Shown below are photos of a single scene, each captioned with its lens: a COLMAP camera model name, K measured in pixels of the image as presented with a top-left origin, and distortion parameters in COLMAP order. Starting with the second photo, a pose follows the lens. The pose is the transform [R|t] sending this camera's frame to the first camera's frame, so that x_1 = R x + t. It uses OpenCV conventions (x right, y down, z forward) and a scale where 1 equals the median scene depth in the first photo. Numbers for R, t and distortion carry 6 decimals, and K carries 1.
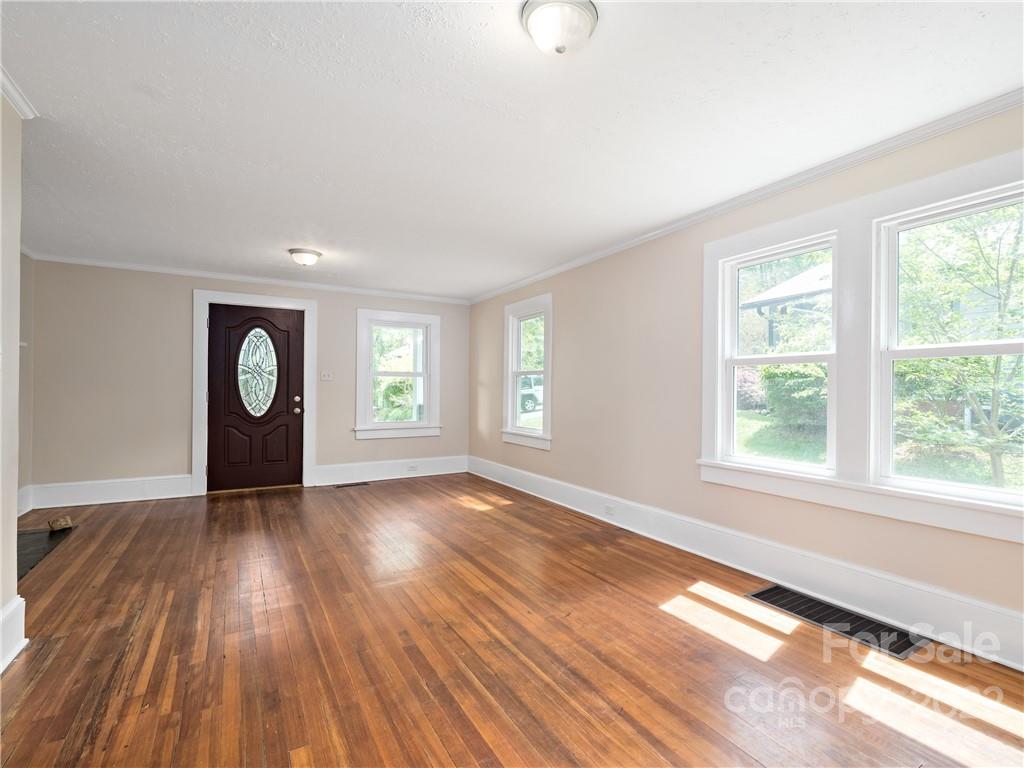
lens RADIAL K [[466.1, 0, 514.0], [0, 466.1, 377.8], [0, 0, 1]] dist [-0.003403, 0.000199]
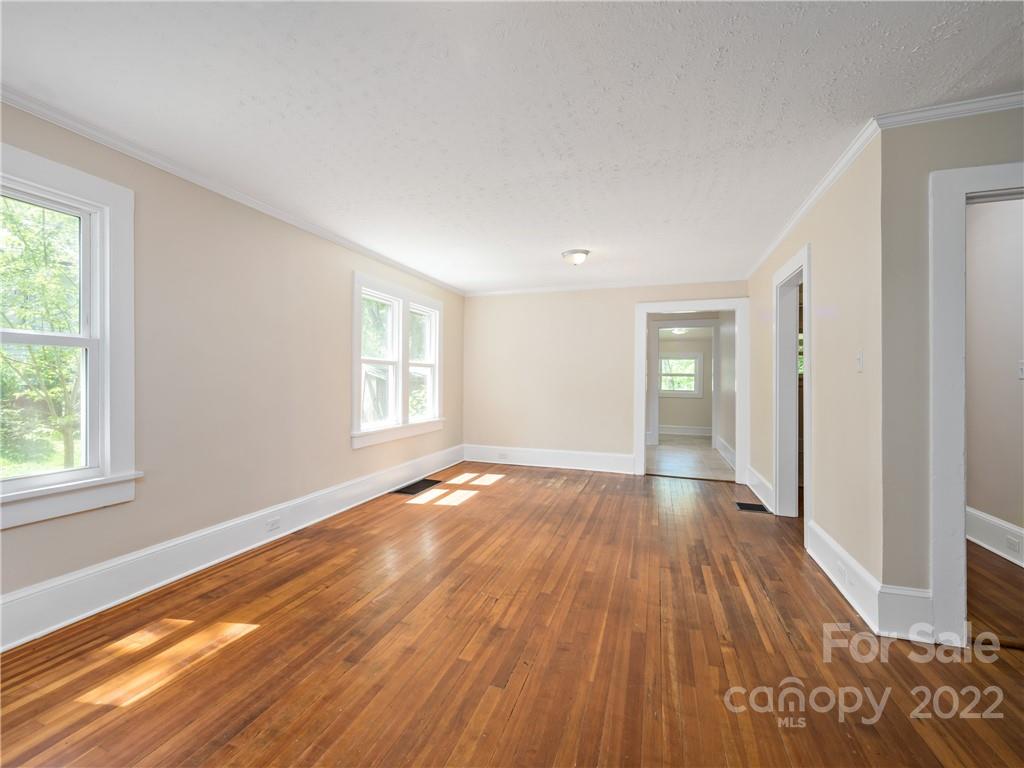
lens RADIAL K [[466.1, 0, 514.0], [0, 466.1, 377.8], [0, 0, 1]] dist [-0.003403, 0.000199]
pose [[-0.667270, -0.006463, 0.744788, -0.863422], [-0.027812, 0.999481, -0.016244, 0.031778], [-0.744297, -0.031553, -0.667103, 1.549561]]
